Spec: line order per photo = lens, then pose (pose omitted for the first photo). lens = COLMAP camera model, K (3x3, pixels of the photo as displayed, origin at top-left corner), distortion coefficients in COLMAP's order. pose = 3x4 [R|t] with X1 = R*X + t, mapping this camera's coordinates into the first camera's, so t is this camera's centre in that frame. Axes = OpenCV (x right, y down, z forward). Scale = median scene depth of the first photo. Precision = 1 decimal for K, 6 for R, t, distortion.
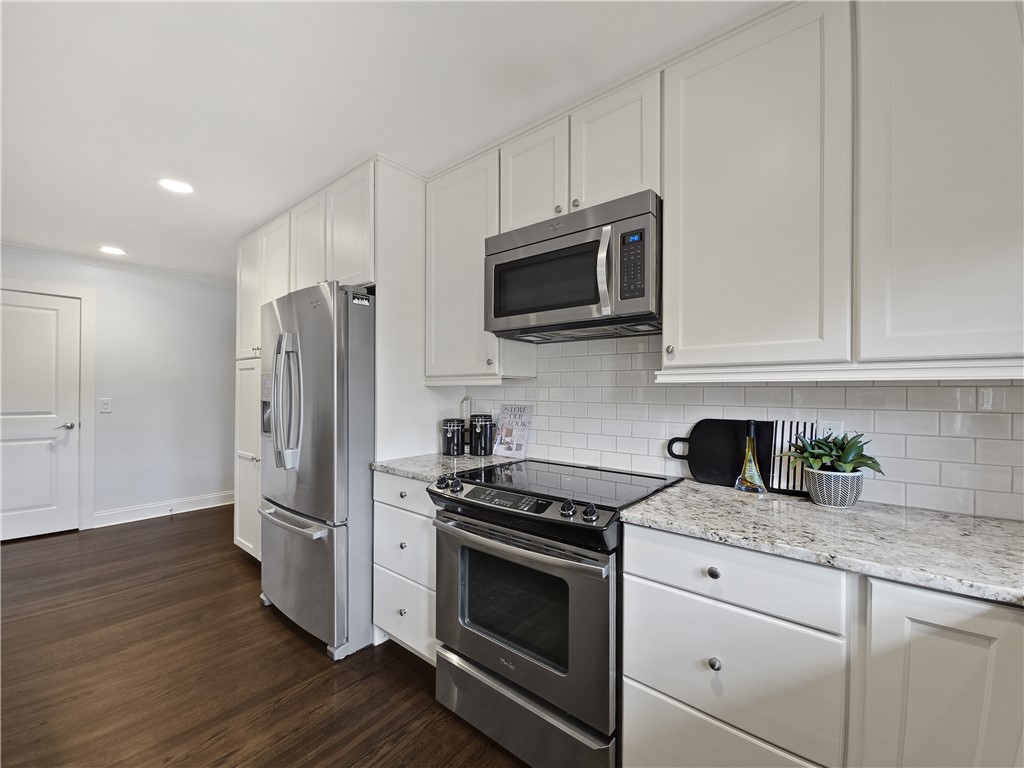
lens RADIAL K [[416.4, 0, 517.0], [0, 416.4, 395.0], [0, 0, 1]] dist [0.024315, -0.017306]
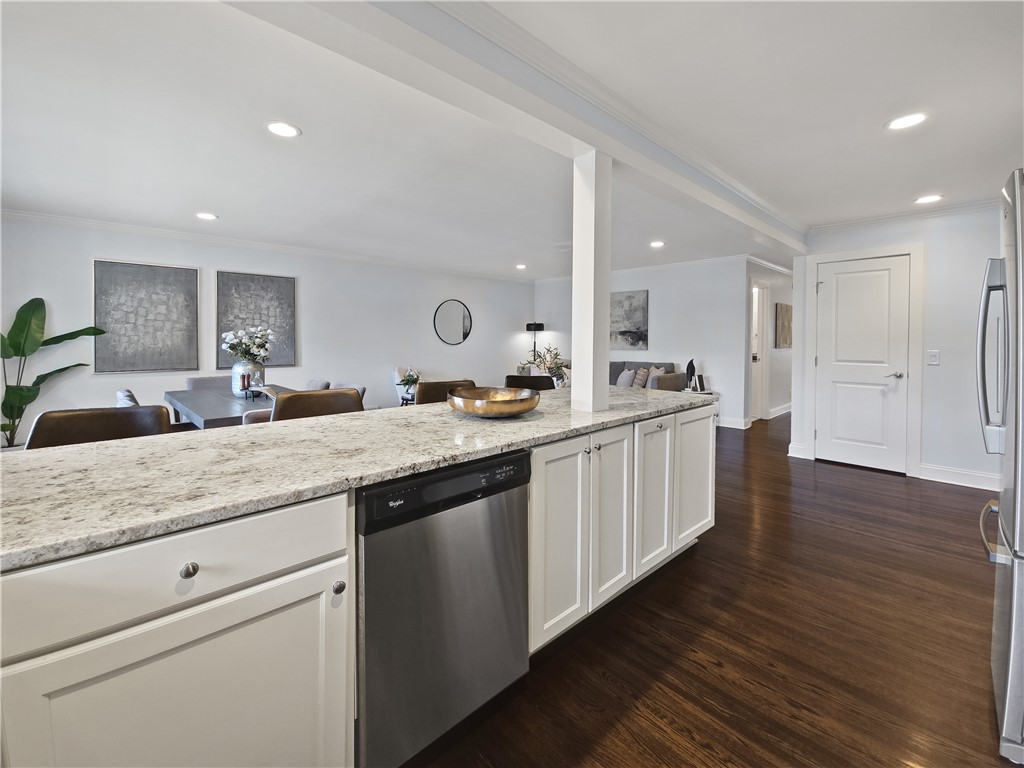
lens RADIAL K [[430.7, 0, 513.8], [0, 430.7, 347.7], [0, 0, 1]] dist [0.000856, -0.000671]
pose [[-0.132535, 0.010076, -0.991127, 0.343271], [-0.009544, 0.999889, 0.011441, -0.000154], [0.991132, 0.010976, -0.132424, 0.369175]]
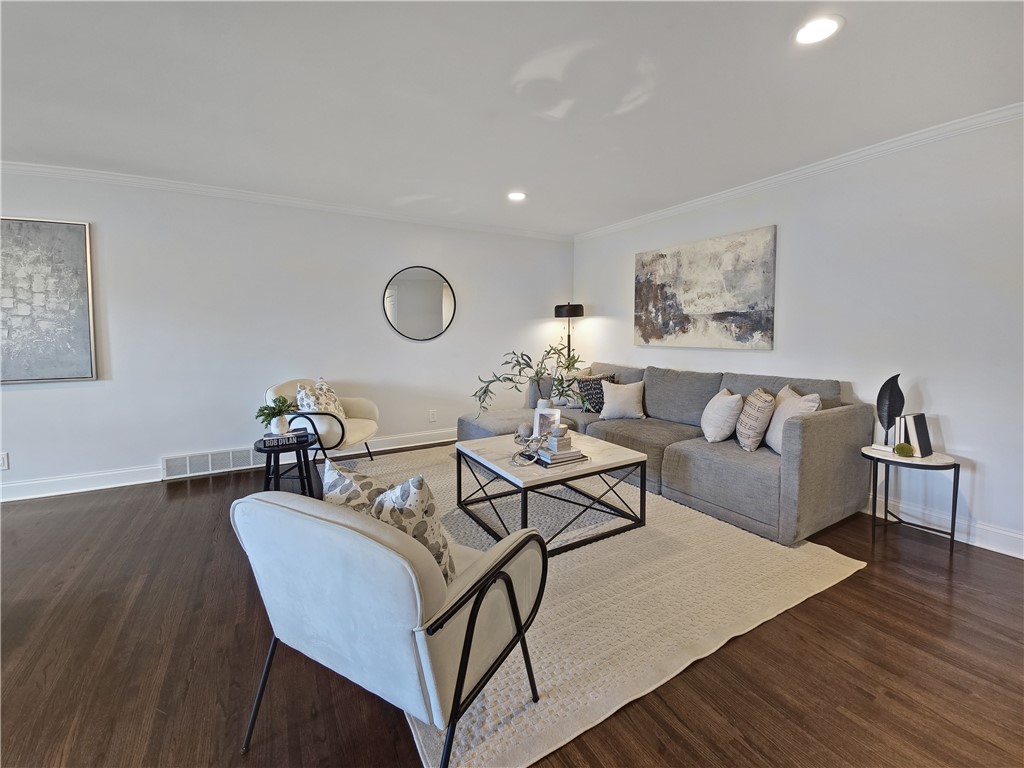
lens RADIAL K [[428.1, 0, 518.8], [0, 428.1, 354.3], [0, 0, 1]] dist [0.017877, -0.014920]
pose [[-0.349756, 0.037085, -0.936106, -1.732778], [-0.003664, 0.999154, 0.040951, -0.000409], [0.936834, 0.017752, -0.349325, 0.700763]]
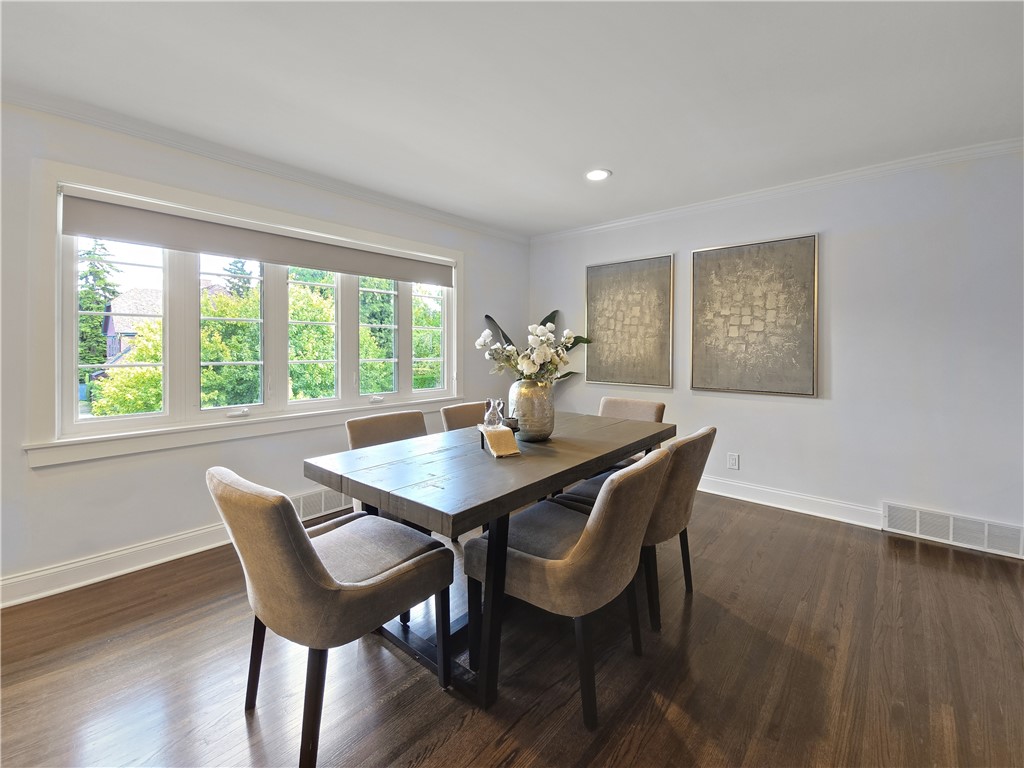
lens RADIAL K [[430.7, 0, 513.8], [0, 430.7, 347.7], [0, 0, 1]] dist [0.000856, -0.000671]
pose [[-0.999064, -0.016330, 0.040058, -1.659845], [-0.016135, 0.999856, 0.005181, -0.000418], [-0.040137, 0.004530, -0.999184, 0.085951]]
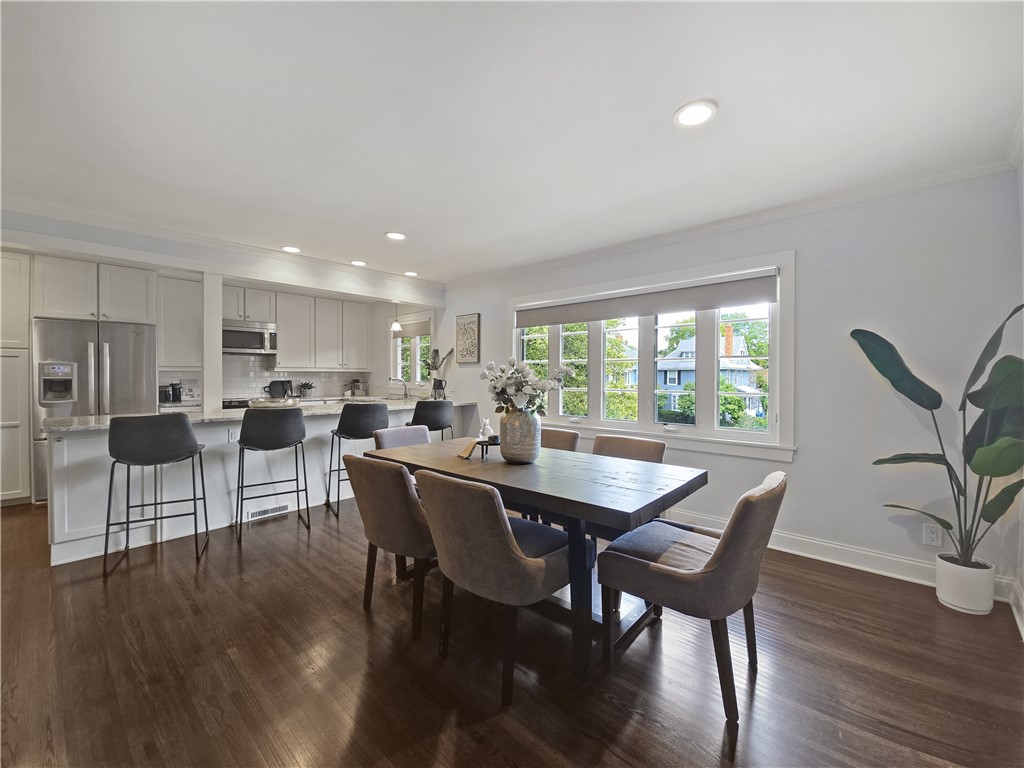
lens RADIAL K [[420.6, 0, 515.0], [0, 420.6, 378.7], [0, 0, 1]] dist [-0.002095, -0.000743]
pose [[0.059605, -0.017750, 0.998064, -3.128427], [0.000636, 0.999842, 0.017744, -0.023550], [-0.998222, -0.000422, 0.059607, -1.335725]]
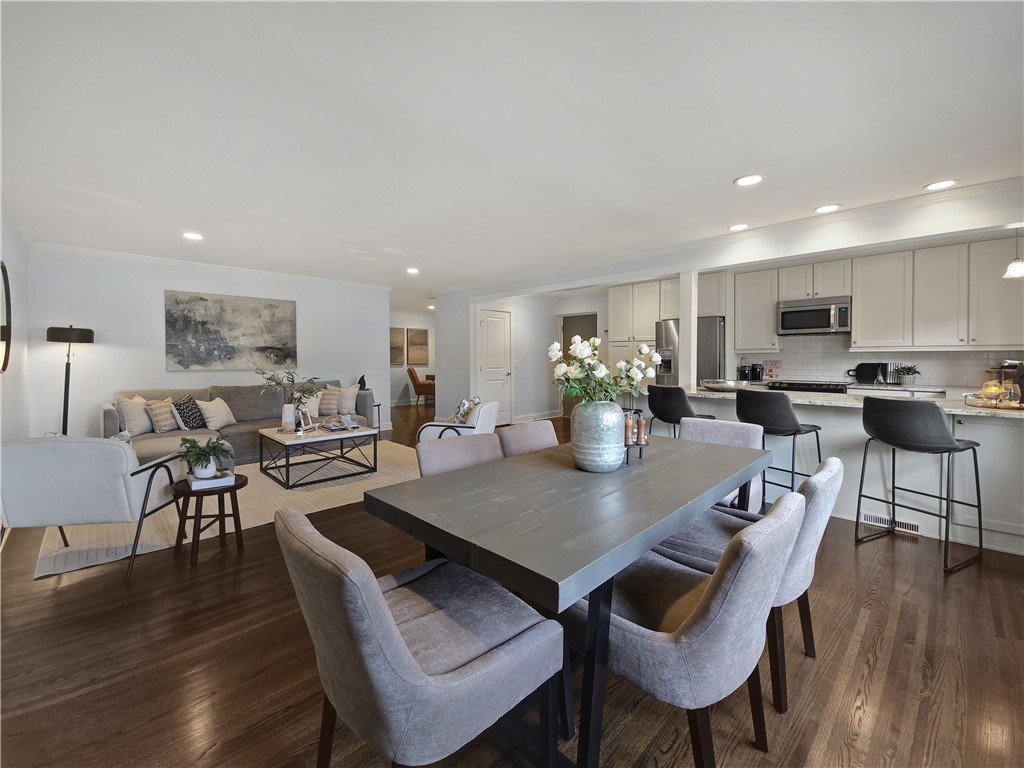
lens RADIAL K [[427.4, 0, 513.3], [0, 427.4, 366.1], [0, 0, 1]] dist [0.001844, -0.000291]
pose [[0.992870, -0.010204, -0.118768, -1.742544], [0.012561, 0.999738, 0.019114, -0.011687], [0.118542, -0.020469, 0.992738, -2.452970]]
